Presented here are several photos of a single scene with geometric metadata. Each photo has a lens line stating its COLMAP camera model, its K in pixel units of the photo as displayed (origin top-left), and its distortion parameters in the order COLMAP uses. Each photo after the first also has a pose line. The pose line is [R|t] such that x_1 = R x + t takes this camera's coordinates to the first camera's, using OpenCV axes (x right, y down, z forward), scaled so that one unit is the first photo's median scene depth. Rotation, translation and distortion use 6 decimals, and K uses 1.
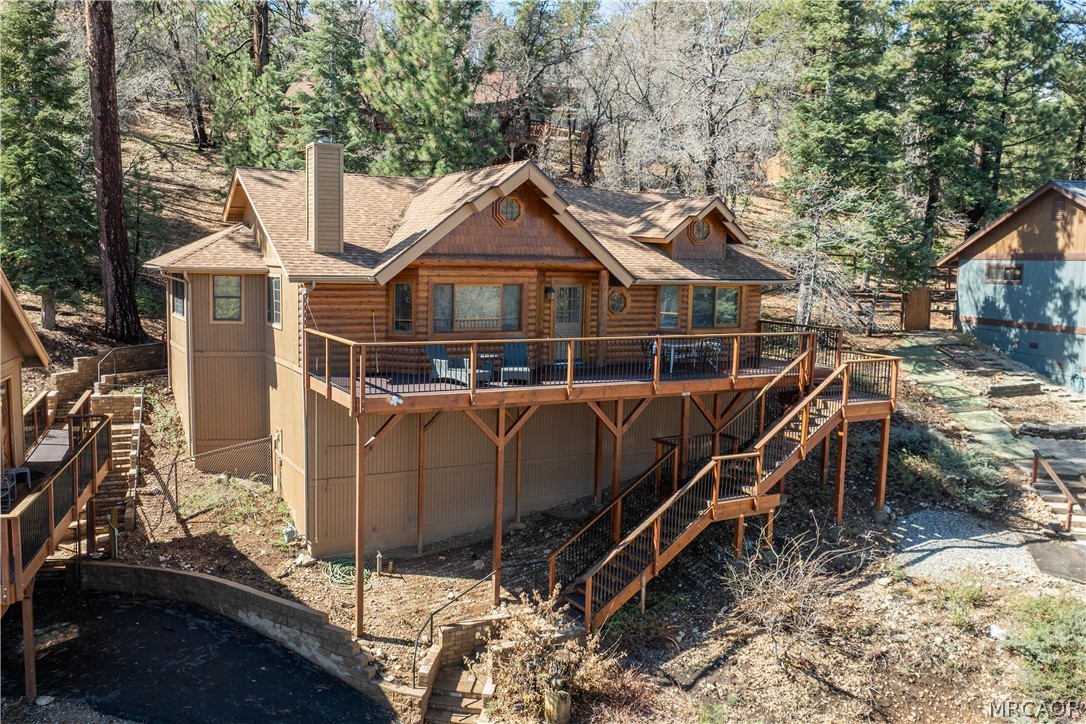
lens RADIAL K [[760.8, 0, 539.3], [0, 760.8, 366.5], [0, 0, 1]] dist [0.003350, -0.000315]
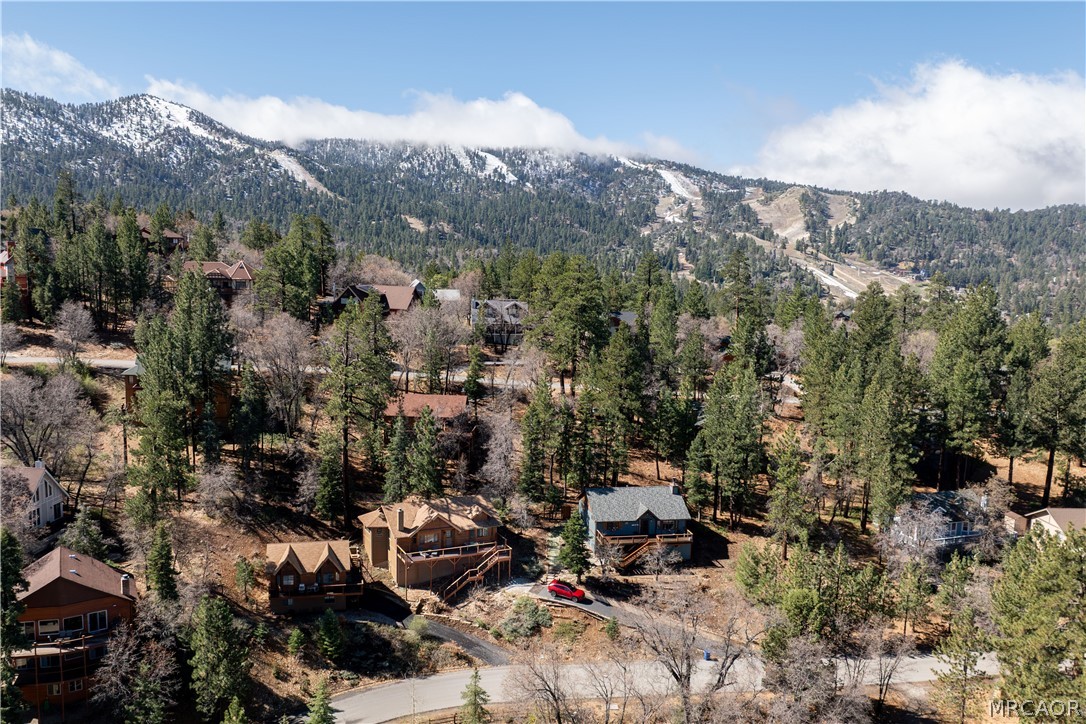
lens RADIAL K [[760.8, 0, 547.2], [0, 760.8, 358.3], [0, 0, 1]] dist [0.003350, -0.000315]
pose [[0.999169, 0.006312, -0.040273, 1.008489], [-0.006547, 0.999962, -0.005696, -1.395390], [0.040235, 0.005955, 0.999172, -4.540702]]
